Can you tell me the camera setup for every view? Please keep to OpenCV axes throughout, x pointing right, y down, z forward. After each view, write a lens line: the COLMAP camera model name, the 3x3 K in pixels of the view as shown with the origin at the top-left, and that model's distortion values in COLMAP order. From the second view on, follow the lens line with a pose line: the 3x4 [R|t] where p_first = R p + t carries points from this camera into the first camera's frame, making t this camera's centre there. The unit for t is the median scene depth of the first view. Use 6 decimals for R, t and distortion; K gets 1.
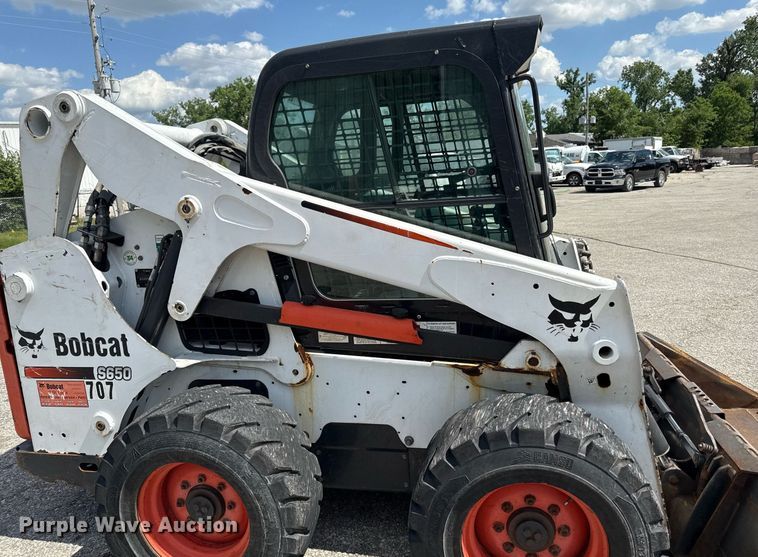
lens RADIAL K [[533.3, 0, 379.0], [0, 533.3, 278.5], [0, 0, 1]] dist [0.042717, -0.055731]
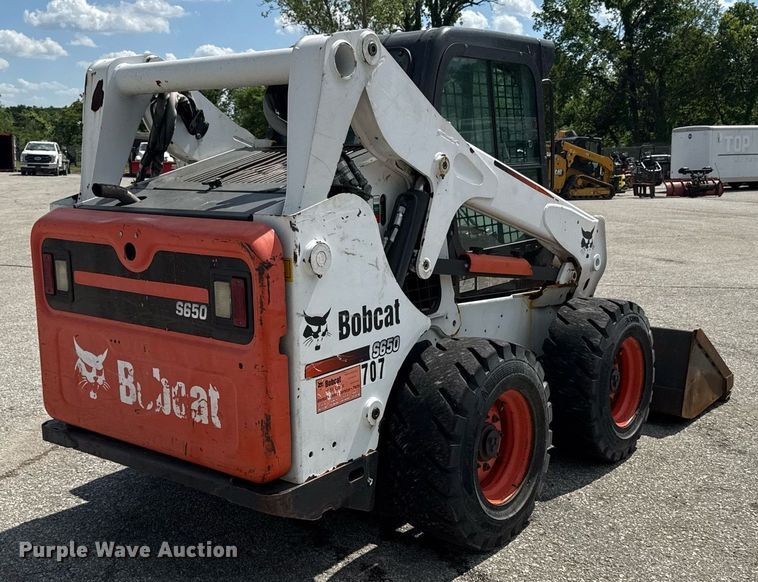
lens RADIAL K [[865.1, 0, 379.0], [0, 865.1, 291.0], [0, 0, 1]] dist [0.095872, -0.005525]
pose [[0.447345, -0.094305, 0.889376, -1.769876], [0.155498, 0.987481, 0.026493, 0.044003], [-0.880740, 0.126445, 0.456409, 0.338008]]
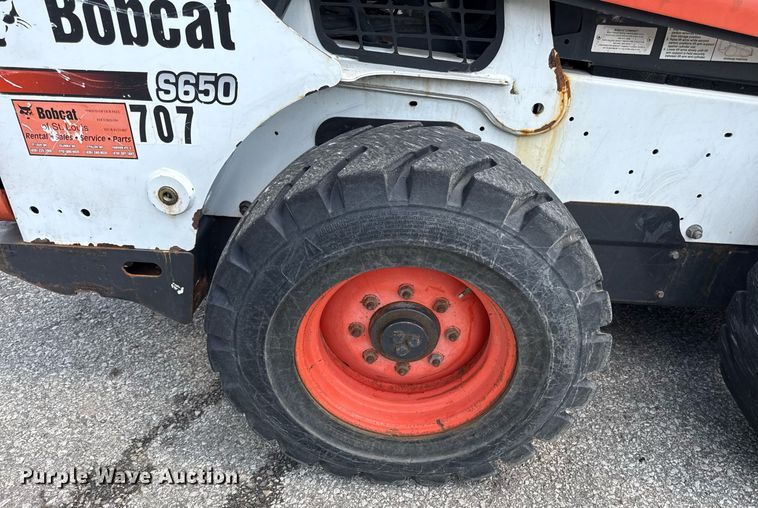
lens RADIAL K [[550.0, 0, 378.5], [0, 550.0, 296.8], [0, 0, 1]] dist [-0.003295, -0.004246]
pose [[0.983330, -0.008768, 0.181619, -0.422102], [-0.064367, 0.917374, 0.392787, 0.143774], [-0.170057, -0.397929, 0.901517, 0.453467]]
